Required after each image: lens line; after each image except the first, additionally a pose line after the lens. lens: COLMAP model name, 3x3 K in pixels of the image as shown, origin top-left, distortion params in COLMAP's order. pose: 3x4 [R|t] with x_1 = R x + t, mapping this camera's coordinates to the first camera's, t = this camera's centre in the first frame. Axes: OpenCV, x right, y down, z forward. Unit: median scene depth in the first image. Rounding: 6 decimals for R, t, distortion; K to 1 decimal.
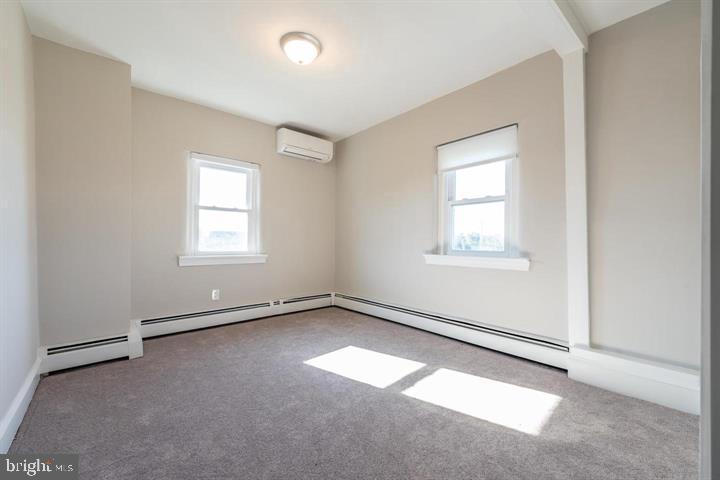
lens RADIAL K [[294.3, 0, 358.2], [0, 294.3, 237.8], [0, 0, 1]] dist [0.001383, -0.000476]
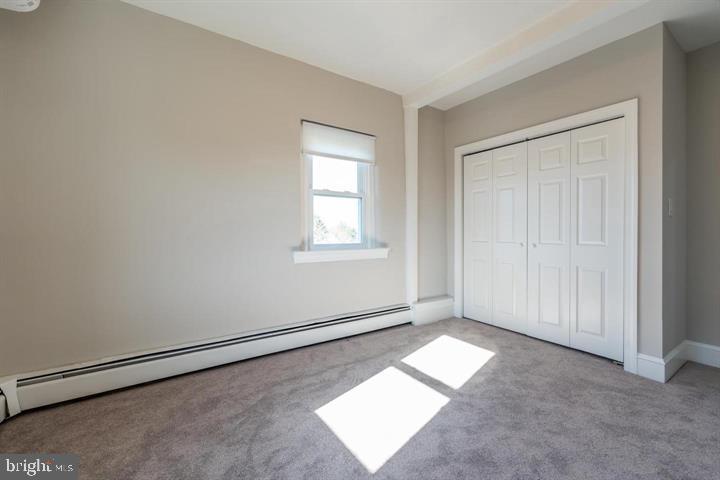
lens RADIAL K [[294.3, 0, 355.7], [0, 294.3, 235.1], [0, 0, 1]] dist [0.001383, -0.000476]
pose [[0.138808, -0.003406, 0.990313, -0.742527], [-0.000074, 0.999994, 0.003449, 0.012242], [-0.990319, -0.000552, 0.138807, 1.030649]]
